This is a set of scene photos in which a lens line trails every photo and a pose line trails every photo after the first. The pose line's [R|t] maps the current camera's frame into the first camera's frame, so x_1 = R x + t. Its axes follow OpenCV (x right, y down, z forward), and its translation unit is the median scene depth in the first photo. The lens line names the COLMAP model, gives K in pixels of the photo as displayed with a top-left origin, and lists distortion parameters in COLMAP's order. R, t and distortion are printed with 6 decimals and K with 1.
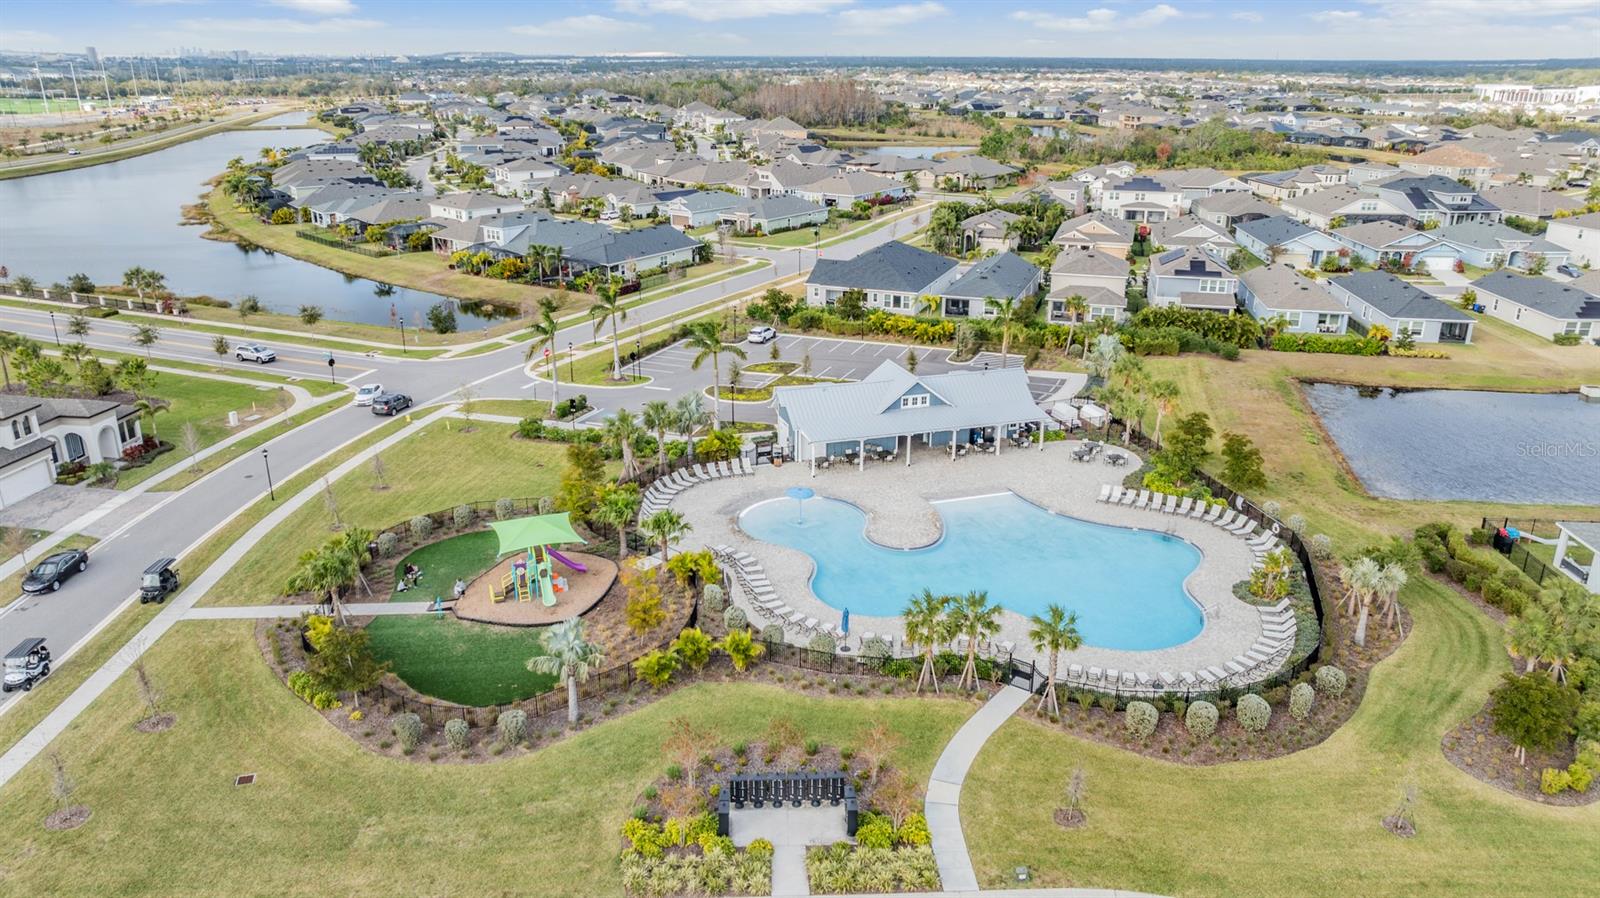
lens RADIAL K [[1120.8, 0, 800.0], [0, 1120.8, 449.0], [0, 0, 1]] dist [-0.019502, 0.004312]
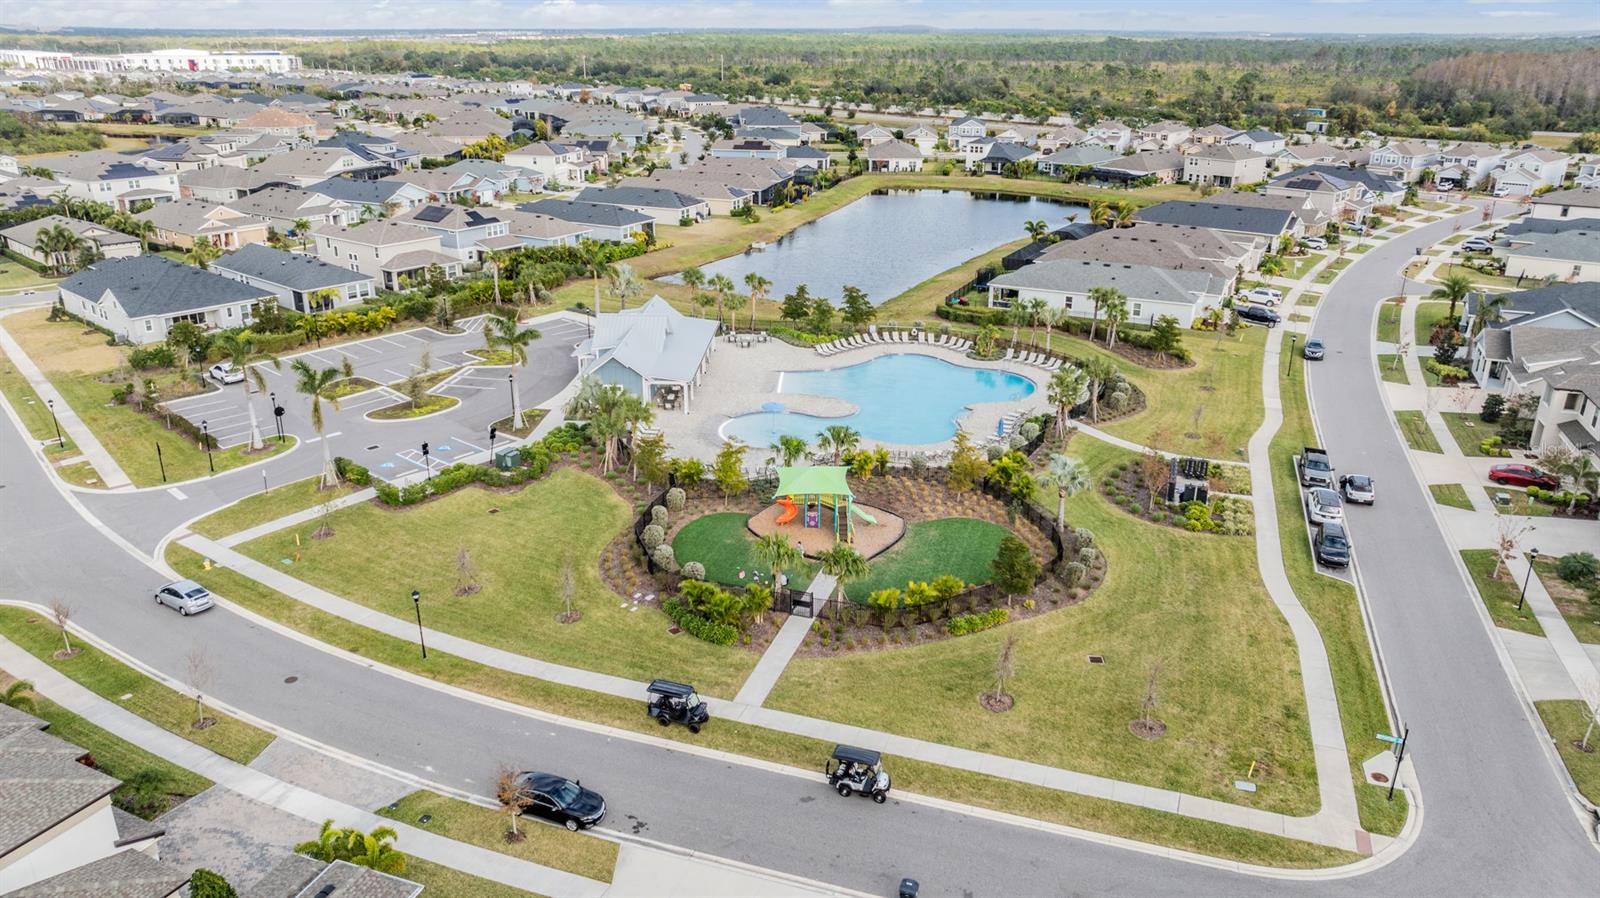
lens RADIAL K [[1120.8, 0, 800.0], [0, 1120.8, 449.0], [0, 0, 1]] dist [-0.019502, 0.004312]
pose [[0.360370, -0.331352, 0.871974, -0.791994], [0.309221, 0.924363, 0.223464, -0.133683], [-0.880066, 0.189103, 0.435574, 0.370674]]
